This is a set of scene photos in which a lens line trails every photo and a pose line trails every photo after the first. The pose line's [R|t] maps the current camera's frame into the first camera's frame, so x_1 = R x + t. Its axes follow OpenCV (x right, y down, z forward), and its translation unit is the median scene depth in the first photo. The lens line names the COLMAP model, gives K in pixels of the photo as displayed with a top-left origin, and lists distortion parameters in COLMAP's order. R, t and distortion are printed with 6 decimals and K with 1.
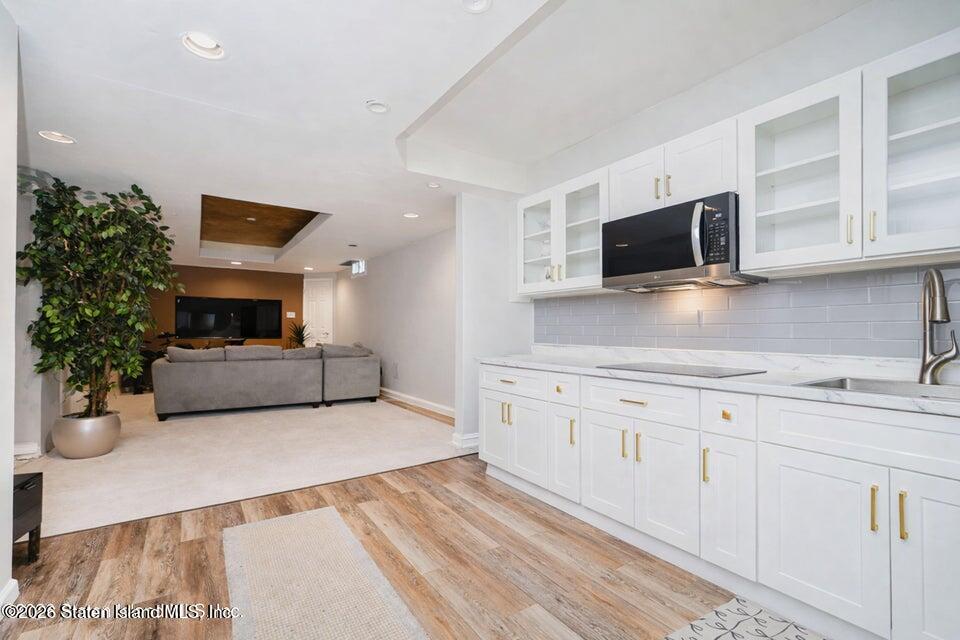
lens RADIAL K [[422.3, 0, 484.7], [0, 422.3, 324.1], [0, 0, 1]] dist [-0.003724, -0.000284]
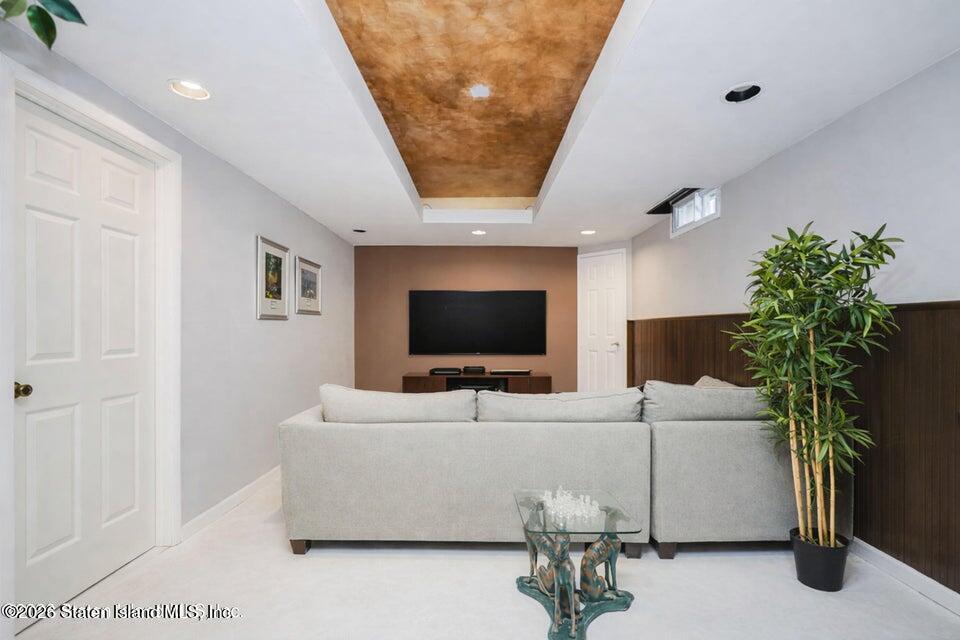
lens RADIAL K [[422.3, 0, 481.3], [0, 422.3, 321.7], [0, 0, 1]] dist [-0.003724, -0.000284]
pose [[0.830381, 0.000476, -0.557196, -0.292382], [-0.000902, 0.999999, -0.000489, -0.011328], [0.557195, 0.000909, 0.830381, 0.589826]]
